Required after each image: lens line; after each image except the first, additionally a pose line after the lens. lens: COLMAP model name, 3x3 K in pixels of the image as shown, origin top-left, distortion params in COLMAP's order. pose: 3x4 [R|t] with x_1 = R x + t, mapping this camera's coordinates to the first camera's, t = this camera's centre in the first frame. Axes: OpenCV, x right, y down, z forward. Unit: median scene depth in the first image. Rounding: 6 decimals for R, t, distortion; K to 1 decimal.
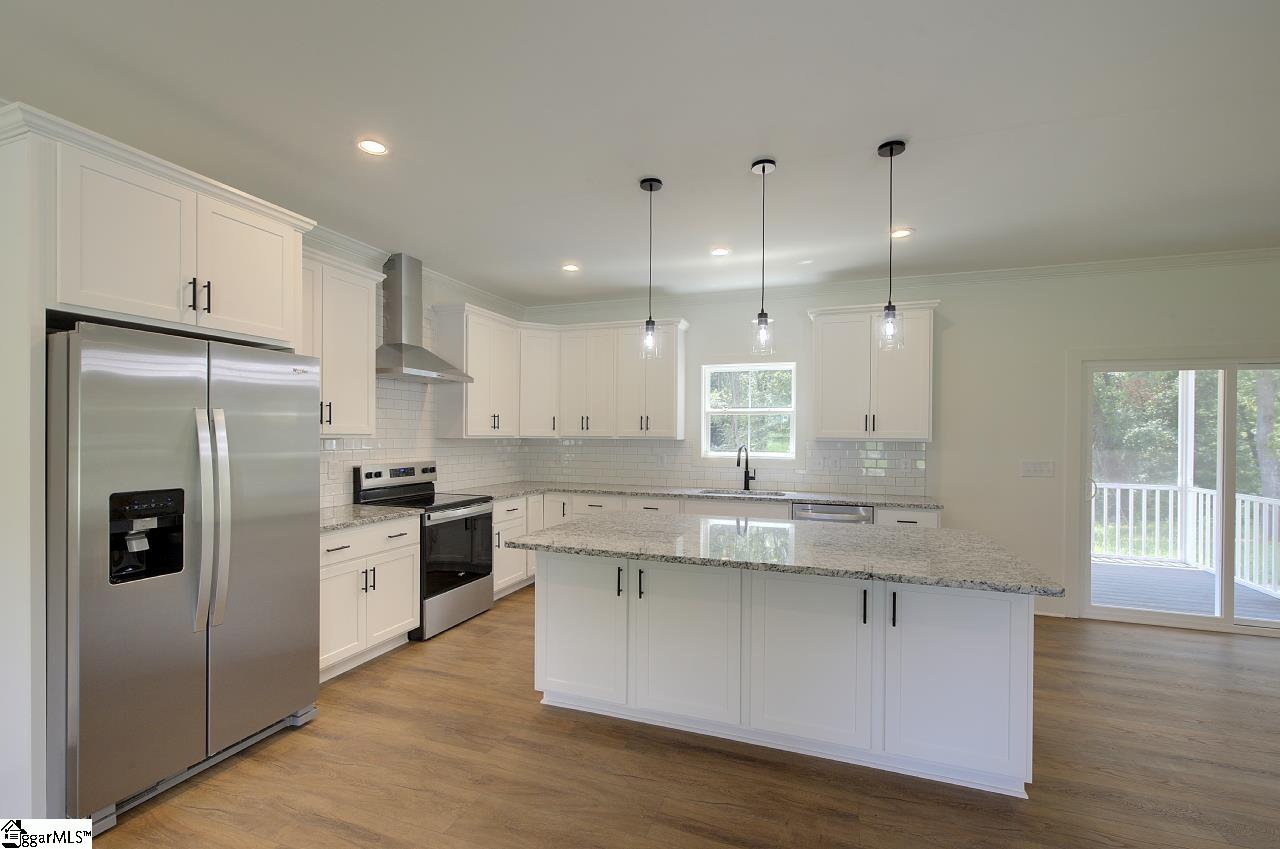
lens RADIAL K [[544.5, 0, 636.6], [0, 544.5, 444.1], [0, 0, 1]] dist [0.002938, 0.000693]
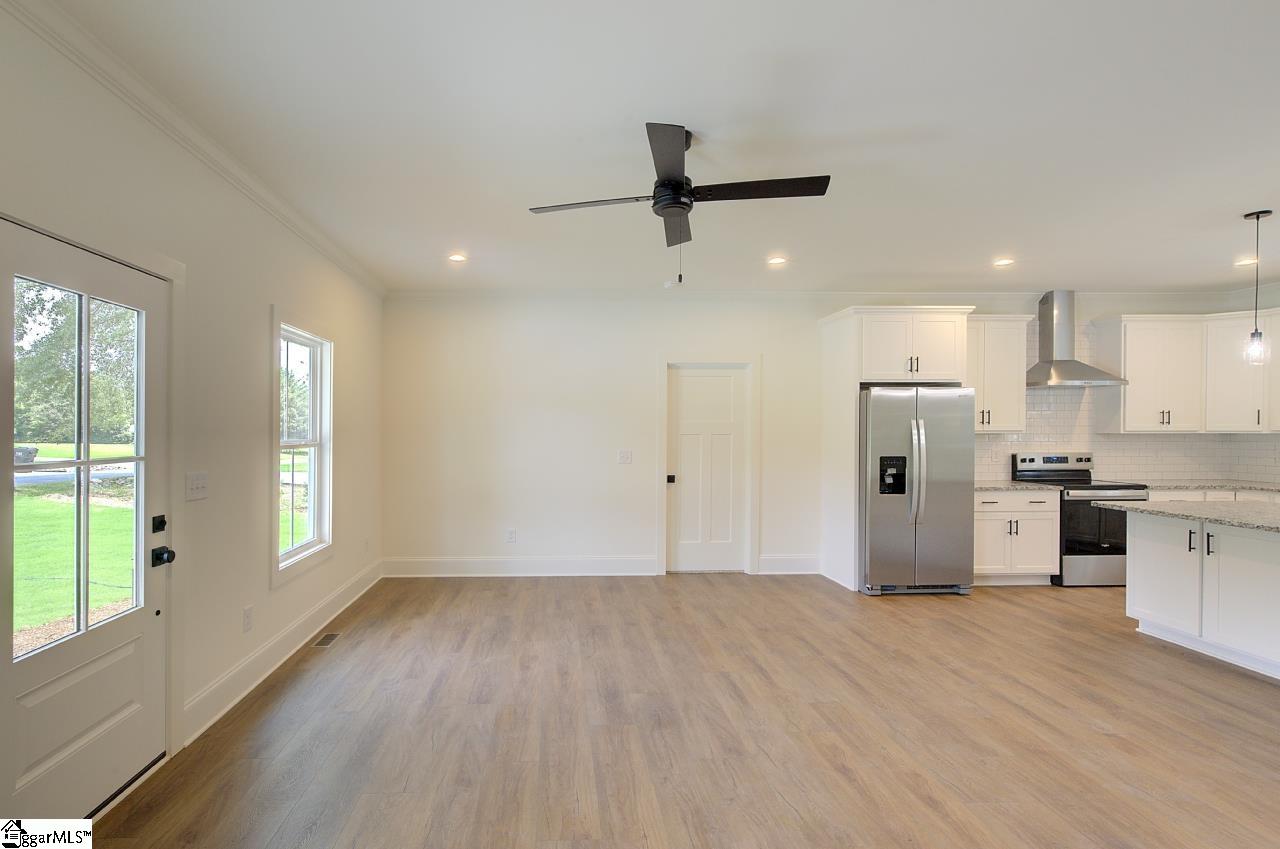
lens RADIAL K [[621.3, 0, 580.2], [0, 621.3, 433.0], [0, 0, 1]] dist [0.001793, 0.000527]
pose [[0.382520, -0.001912, -0.923945, 0.507796], [-0.007740, 0.999956, -0.005274, 0.005058], [0.923915, 0.009169, 0.382488, -0.606388]]
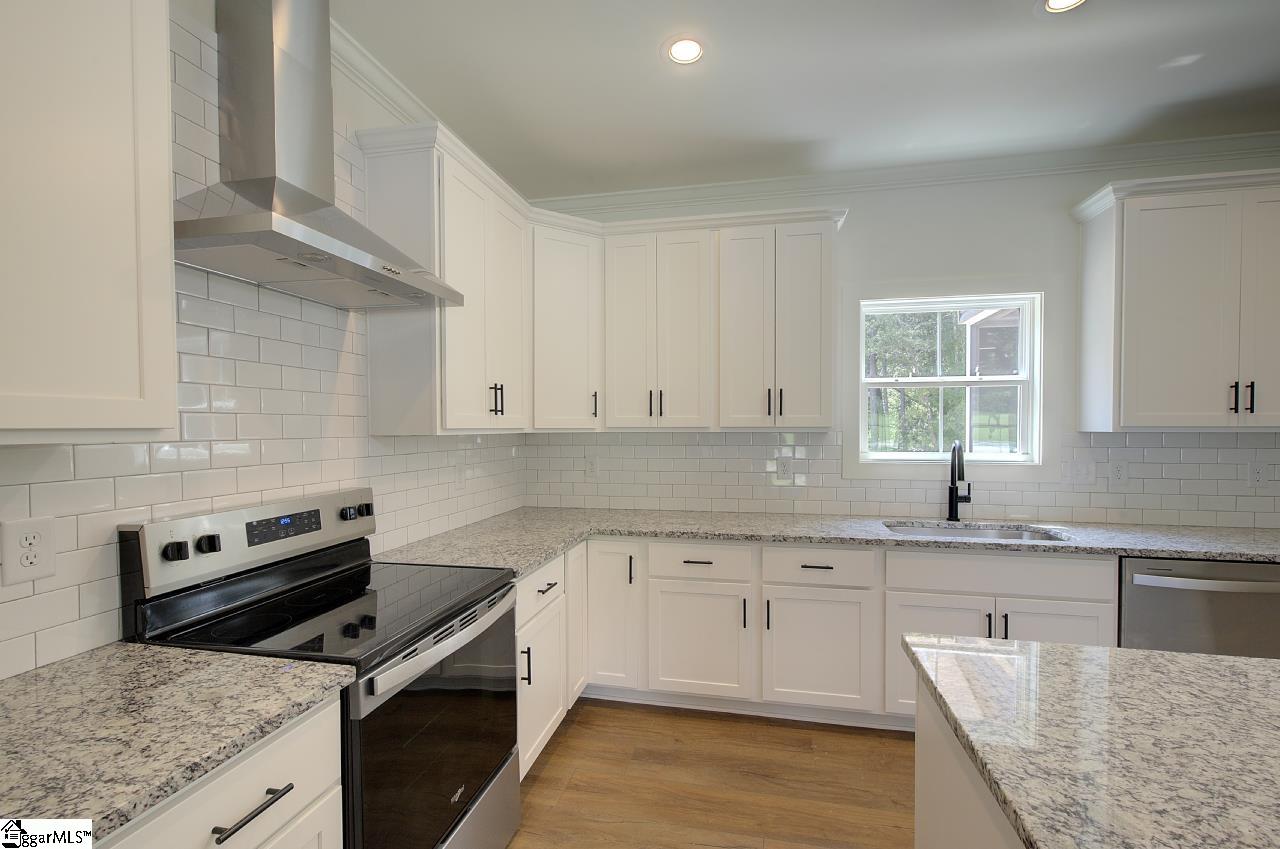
lens RADIAL K [[557.9, 0, 645.7], [0, 557.9, 442.4], [0, 0, 1]] dist [0.000381, 0.000337]
pose [[0.990268, -0.013714, 0.138497, -0.240407], [0.011628, 0.999807, 0.015861, -0.011176], [-0.138688, -0.014096, 0.990236, 0.596194]]
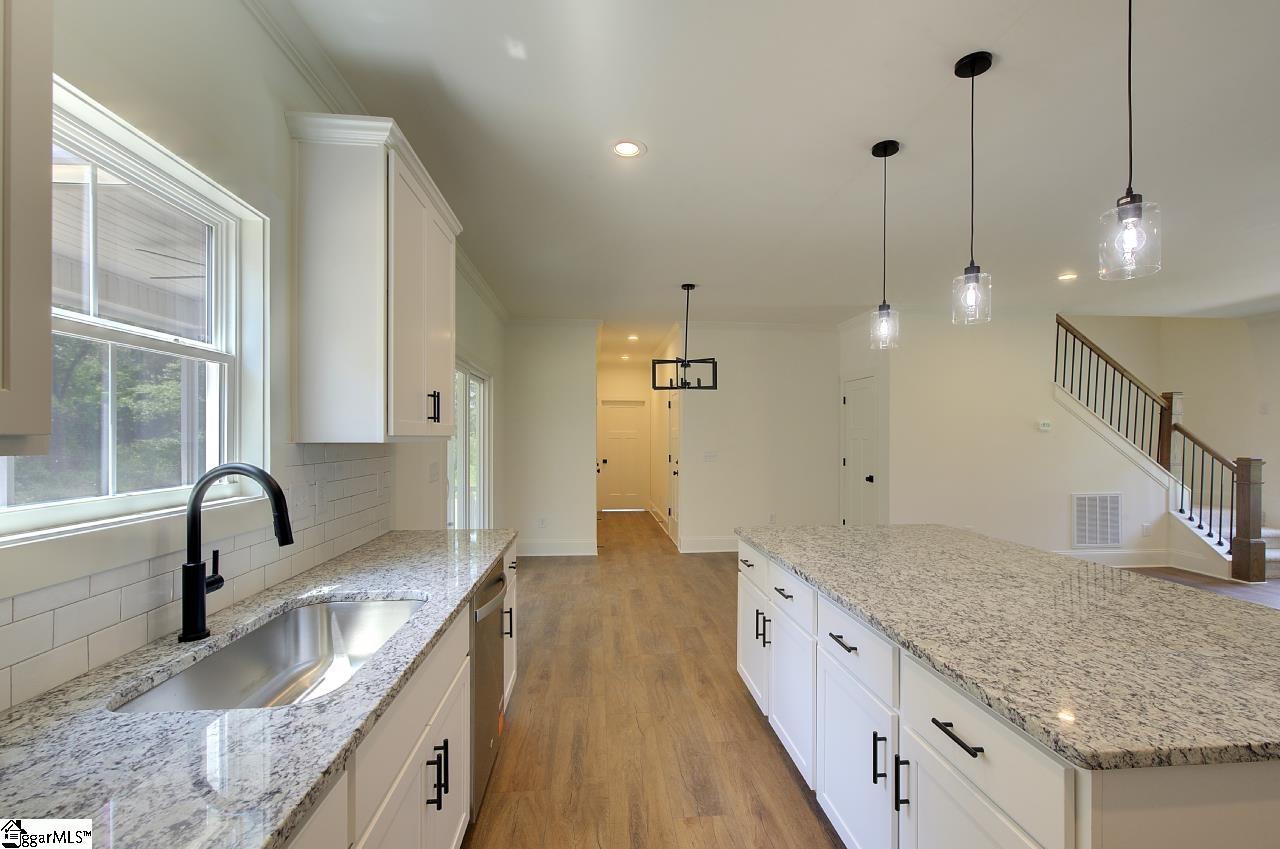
lens RADIAL K [[557.9, 0, 645.7], [0, 557.9, 442.4], [0, 0, 1]] dist [0.000381, 0.000337]
pose [[-0.427702, -0.003673, 0.903912, -0.162436], [0.006875, 0.999950, 0.007316, -0.009342], [-0.903894, 0.009344, -0.427655, 1.156594]]
